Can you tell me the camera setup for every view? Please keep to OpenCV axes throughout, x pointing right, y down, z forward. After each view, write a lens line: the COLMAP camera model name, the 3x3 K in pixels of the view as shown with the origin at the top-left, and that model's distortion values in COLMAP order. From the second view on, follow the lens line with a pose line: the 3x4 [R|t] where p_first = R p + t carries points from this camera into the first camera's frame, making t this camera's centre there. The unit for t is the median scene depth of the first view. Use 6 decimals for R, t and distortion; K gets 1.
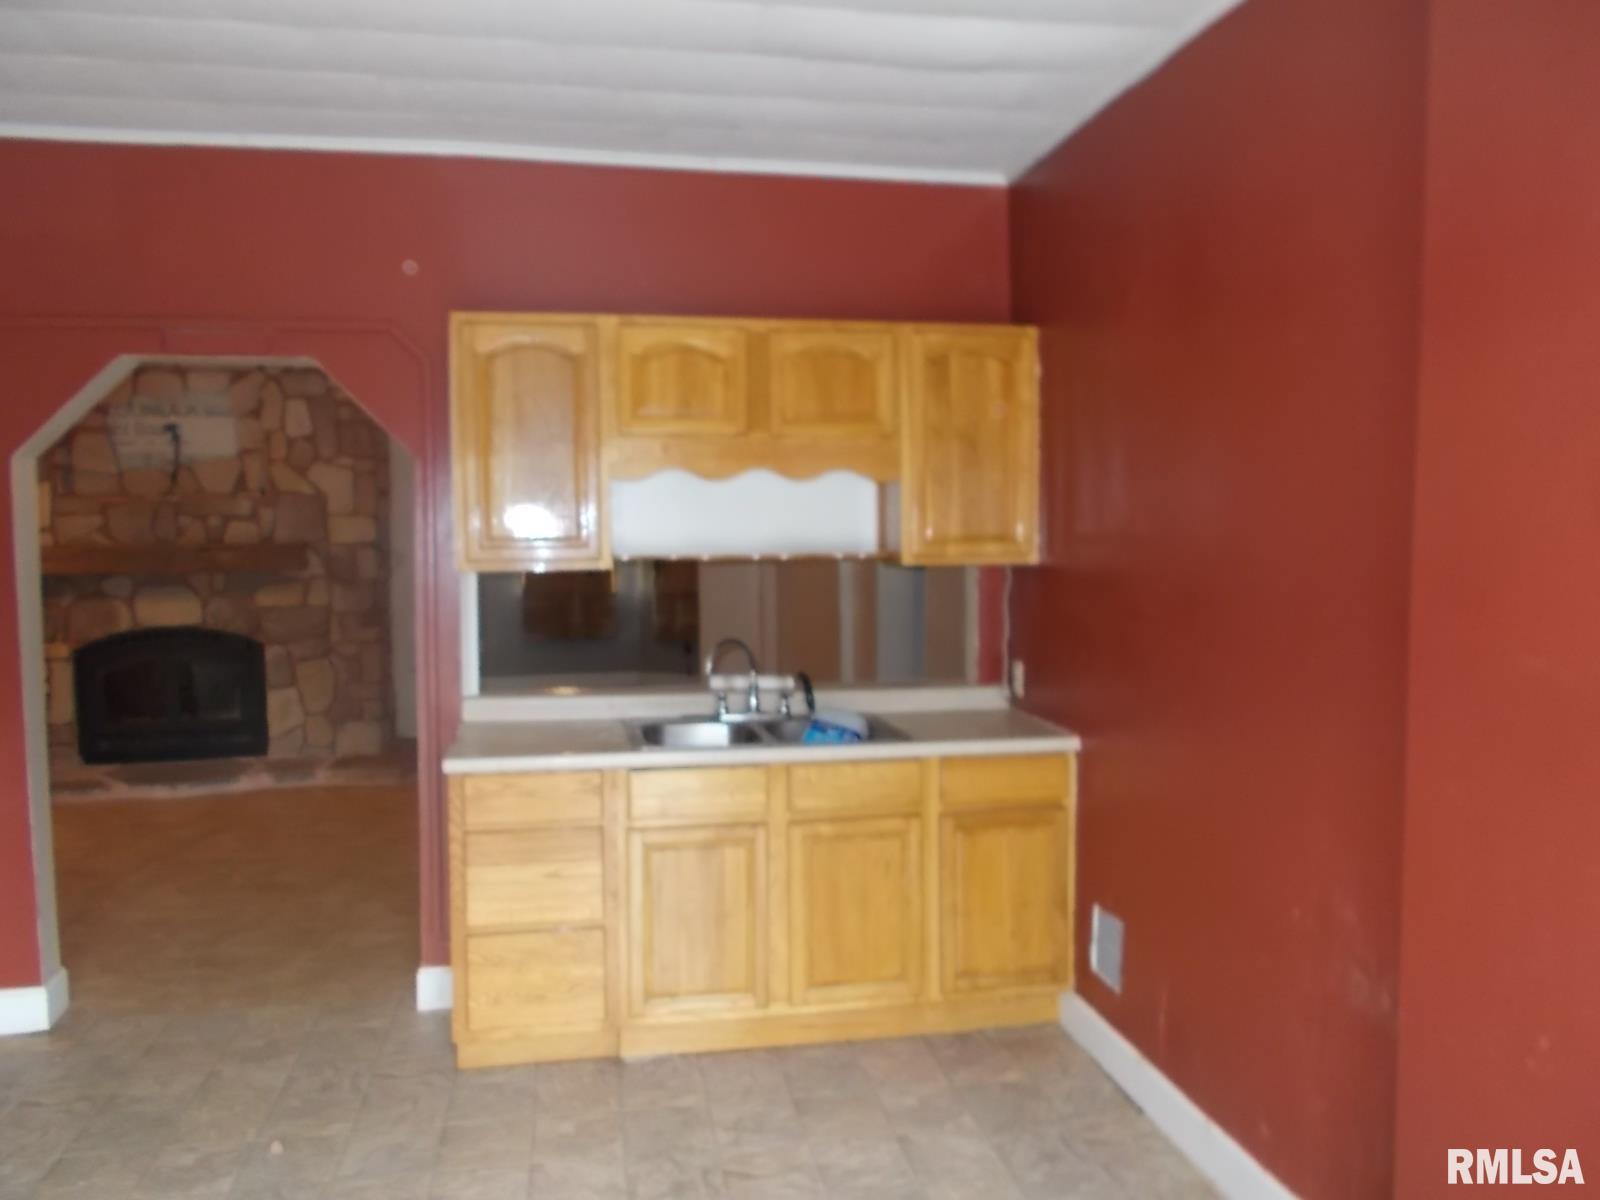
lens RADIAL K [[1212.0, 0, 796.0], [0, 1212.0, 596.3], [0, 0, 1]] dist [-0.002689, -0.002252]
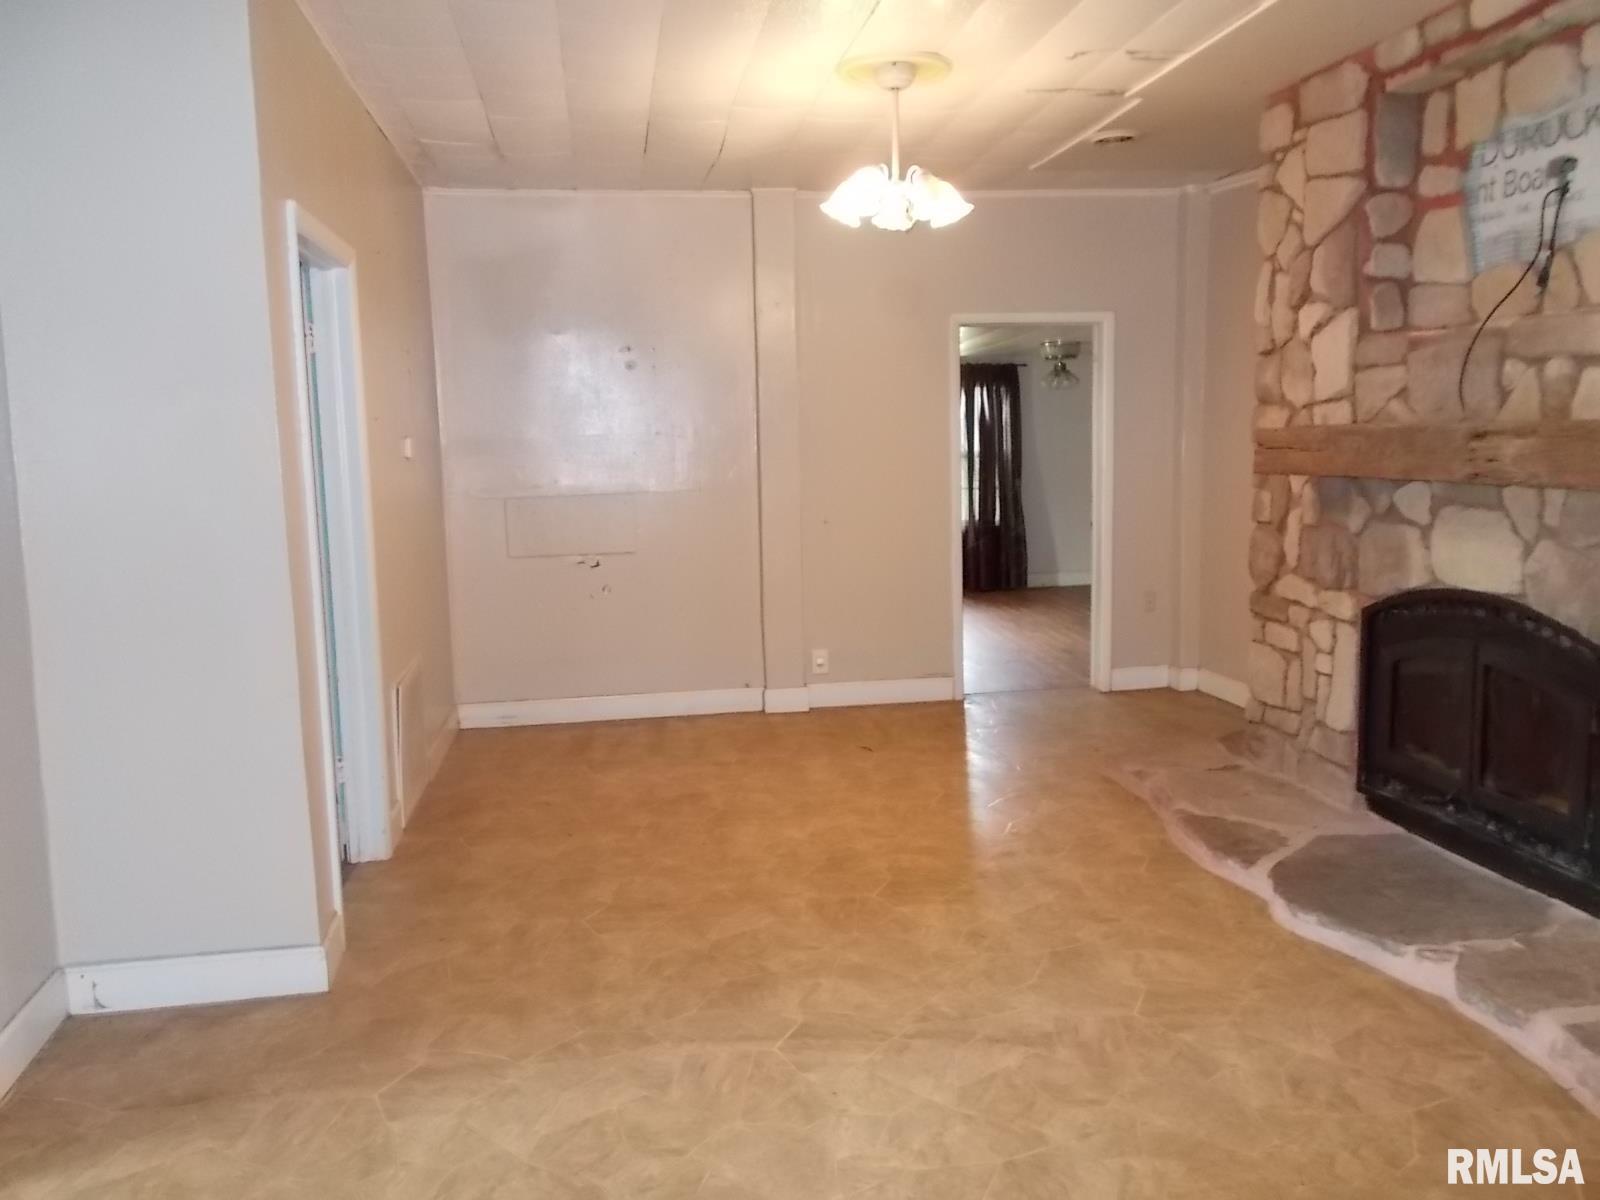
lens RADIAL K [[1212.0, 0, 796.0], [0, 1212.0, 596.3], [0, 0, 1]] dist [-0.002689, -0.002252]
pose [[-0.018555, 0.147107, -0.988947, -0.027094], [-0.032999, 0.988488, 0.147658, -0.035851], [0.999283, 0.035374, -0.013487, 0.724663]]
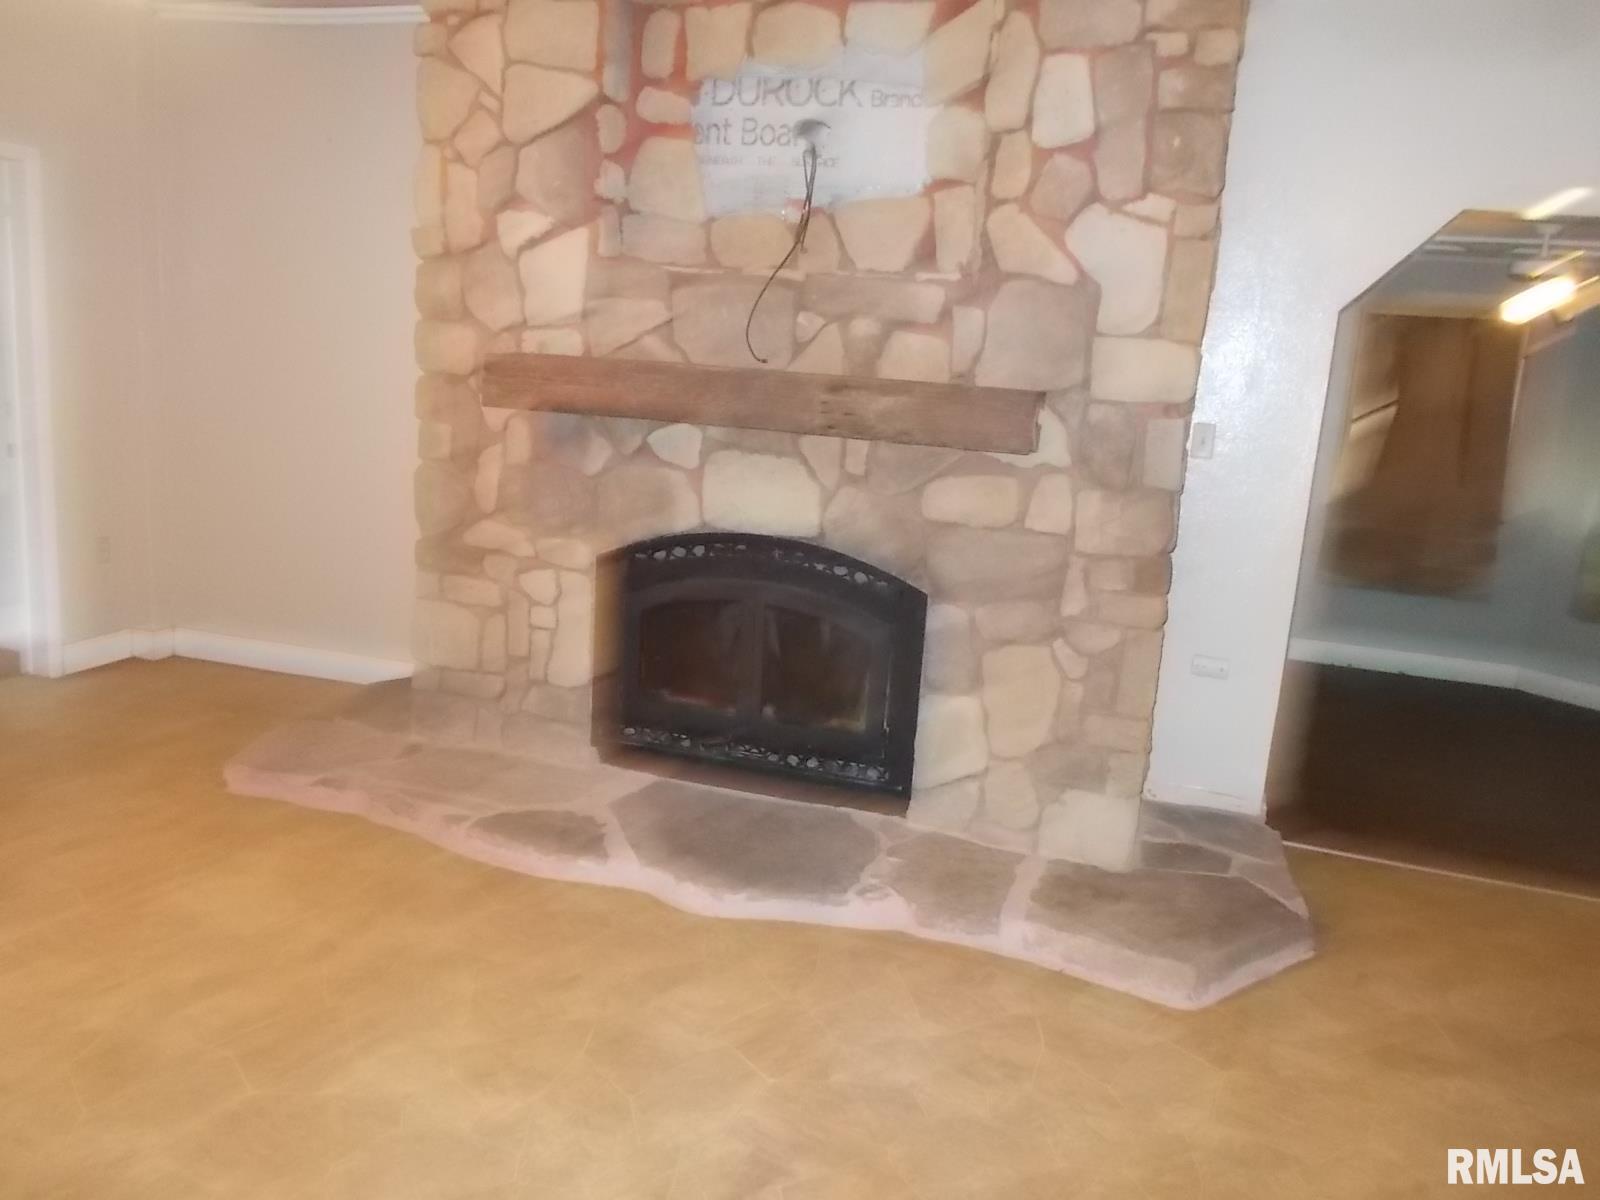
lens RADIAL K [[1212.0, 0, 796.0], [0, 1212.0, 596.3], [0, 0, 1]] dist [-0.002689, -0.002252]
pose [[0.871768, 0.165725, -0.461038, -0.265229], [-0.108679, 0.983019, 0.147858, -0.025811], [0.477713, -0.078792, 0.874976, 0.557651]]
